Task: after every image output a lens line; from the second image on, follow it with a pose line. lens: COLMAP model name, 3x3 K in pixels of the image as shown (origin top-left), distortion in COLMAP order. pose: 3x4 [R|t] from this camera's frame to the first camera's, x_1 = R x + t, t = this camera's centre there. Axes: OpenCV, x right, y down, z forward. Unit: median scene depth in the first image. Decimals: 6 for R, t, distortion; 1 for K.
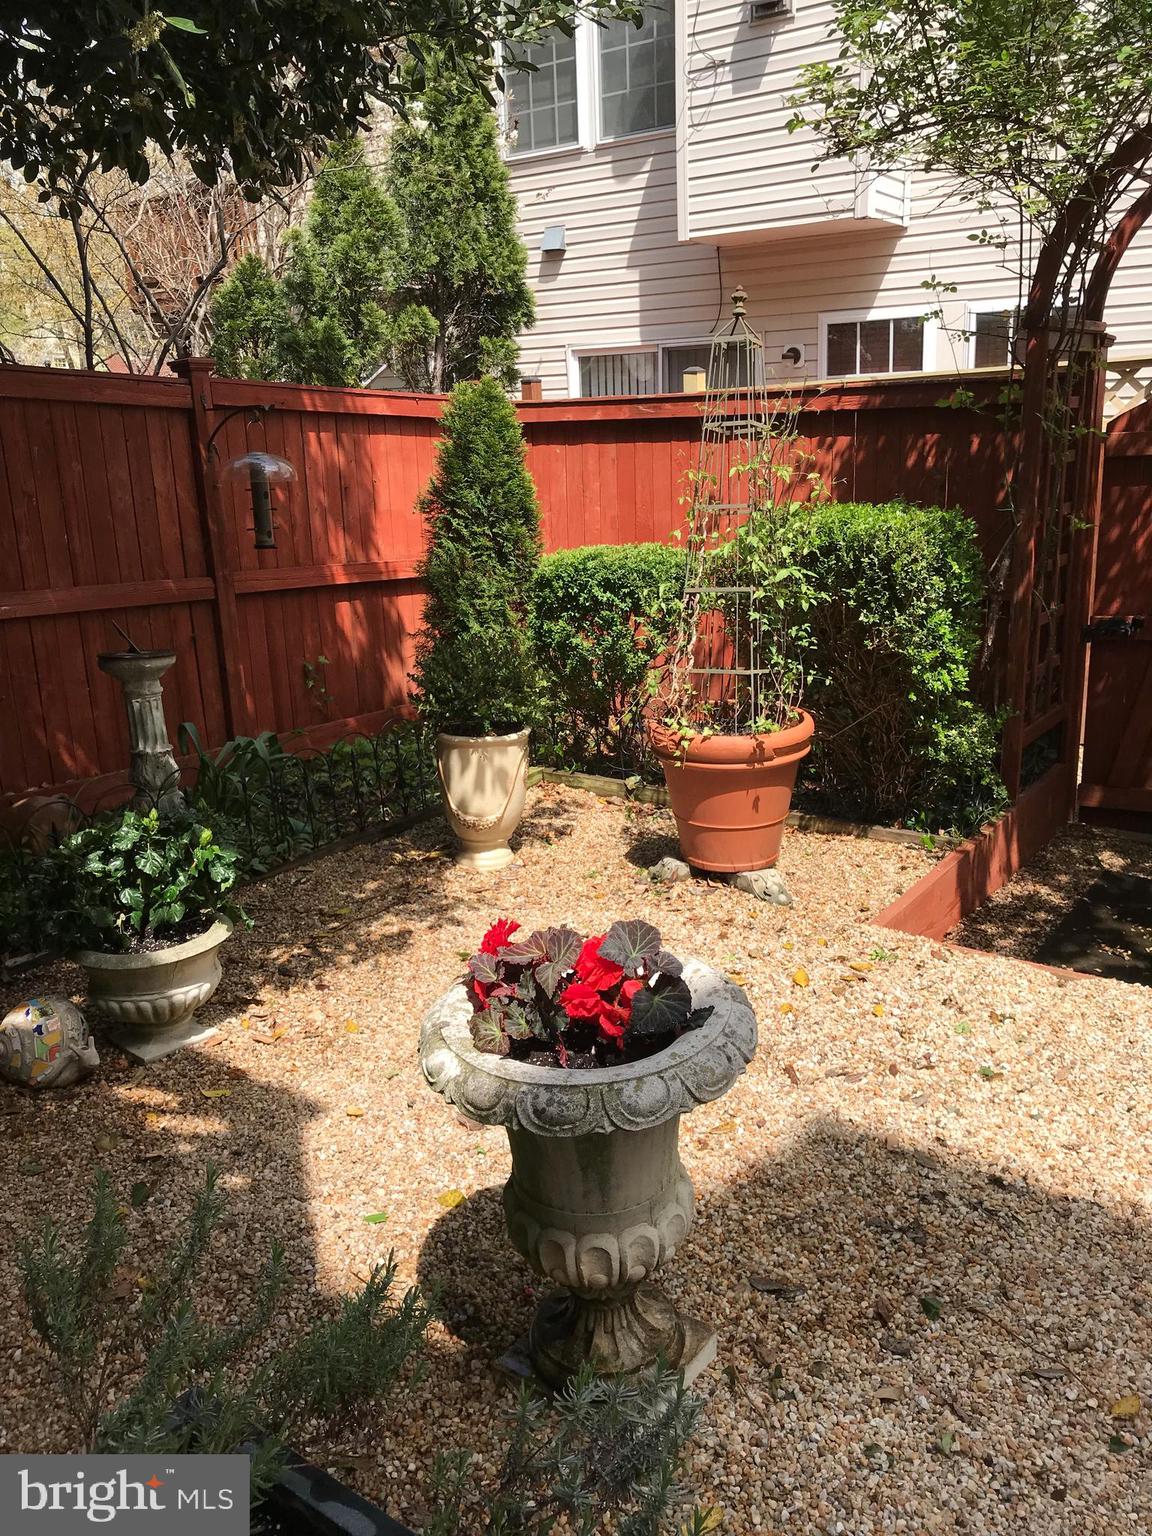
lens RADIAL K [[1248.1, 0, 576.0], [0, 1248.1, 768.0], [0, 0, 1]] dist [0.119819, -0.329357]
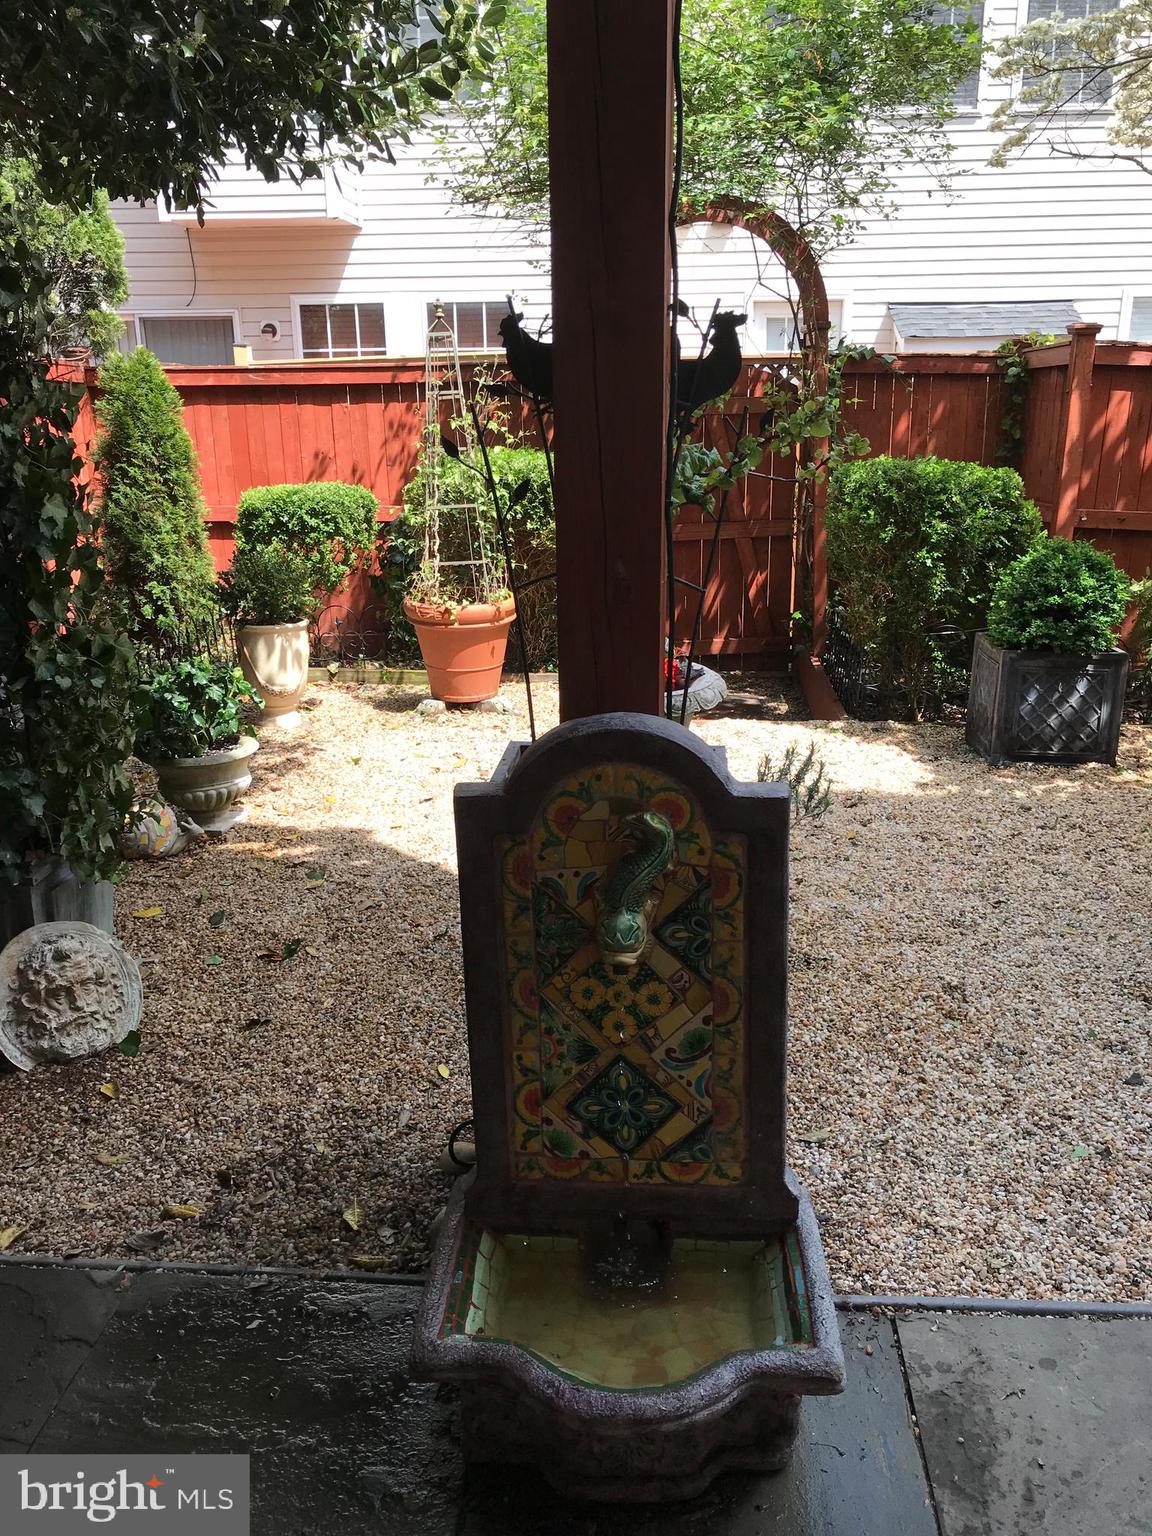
lens RADIAL K [[1248.1, 0, 576.0], [0, 1248.1, 768.0], [0, 0, 1]] dist [0.119819, -0.329357]
pose [[0.863122, -0.129818, 0.488025, -0.413792], [0.117878, 0.991489, 0.055263, 0.077198], [-0.491046, 0.009829, 0.871078, -0.276317]]
